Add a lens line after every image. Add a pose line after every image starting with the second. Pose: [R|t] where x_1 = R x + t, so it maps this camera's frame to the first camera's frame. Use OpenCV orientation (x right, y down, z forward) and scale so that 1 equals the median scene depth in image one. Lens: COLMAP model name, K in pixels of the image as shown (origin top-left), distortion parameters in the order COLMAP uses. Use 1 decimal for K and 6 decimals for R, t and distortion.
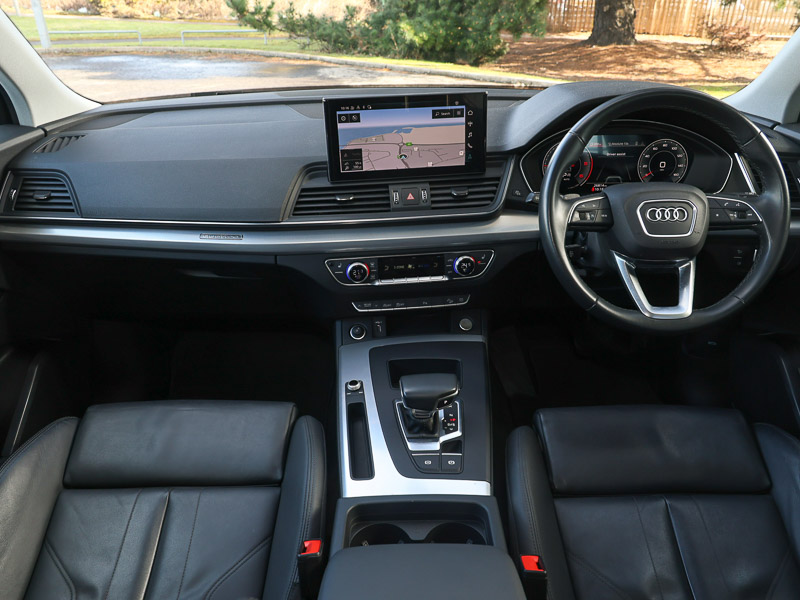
lens RADIAL K [[630.2, 0, 400.0], [0, 630.2, 300.0], [0, 0, 1]] dist [0.007827, -0.003354]
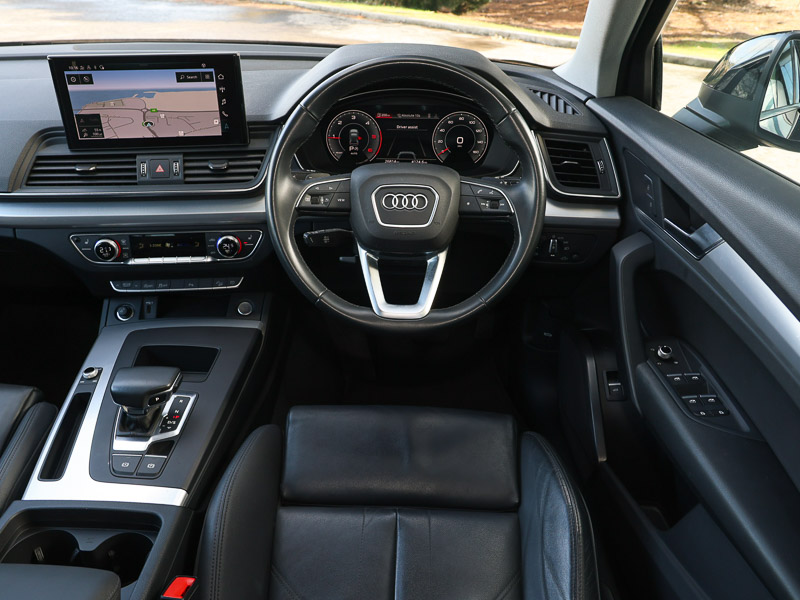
lens RADIAL K [[632.3, 0, 399.6], [0, 632.3, 291.8], [0, 0, 1]] dist [0.017171, -0.001086]
pose [[0.998415, 0.039033, -0.040551, 0.404582], [-0.036449, 0.997371, 0.062631, -0.057046], [0.042889, -0.061054, 0.997213, 0.092748]]
